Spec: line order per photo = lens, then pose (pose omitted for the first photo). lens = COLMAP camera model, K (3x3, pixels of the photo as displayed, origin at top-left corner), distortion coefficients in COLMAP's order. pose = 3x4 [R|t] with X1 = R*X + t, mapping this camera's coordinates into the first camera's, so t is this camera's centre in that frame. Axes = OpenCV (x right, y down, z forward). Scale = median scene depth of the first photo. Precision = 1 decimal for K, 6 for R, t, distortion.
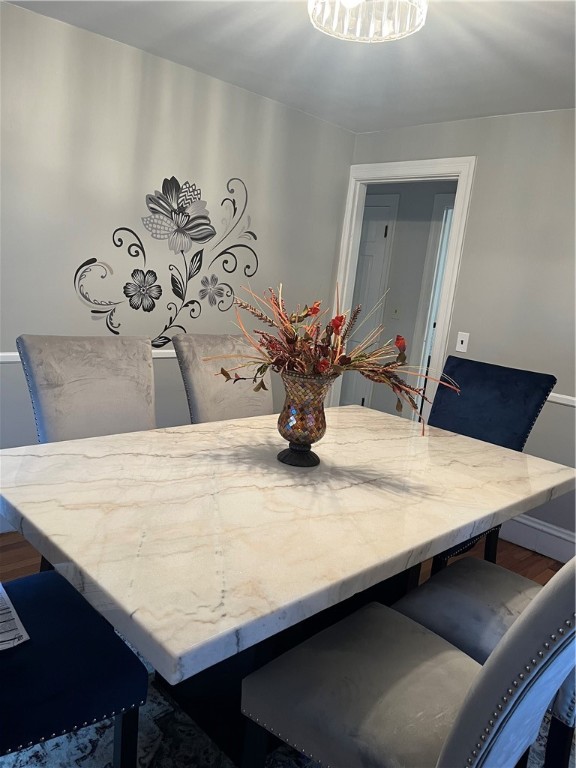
lens RADIAL K [[582.9, 0, 284.0], [0, 582.9, 380.3], [0, 0, 1]] dist [0.017305, -0.006979]
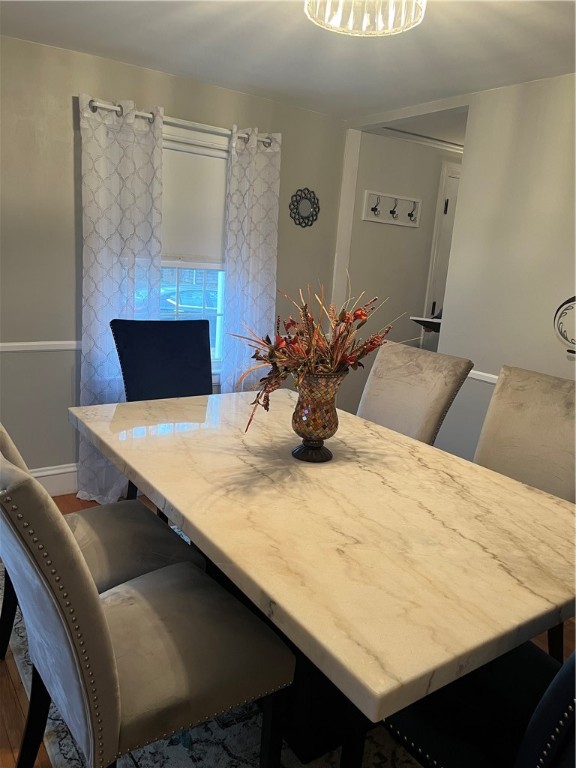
lens RADIAL K [[582.9, 0, 283.9], [0, 582.9, 386.7], [0, 0, 1]] dist [0.017305, -0.006979]
pose [[-0.157720, 0.113744, -0.980911, 1.014622], [-0.260971, 0.953226, 0.152495, -0.125623], [0.952375, 0.280041, -0.120658, 0.999050]]
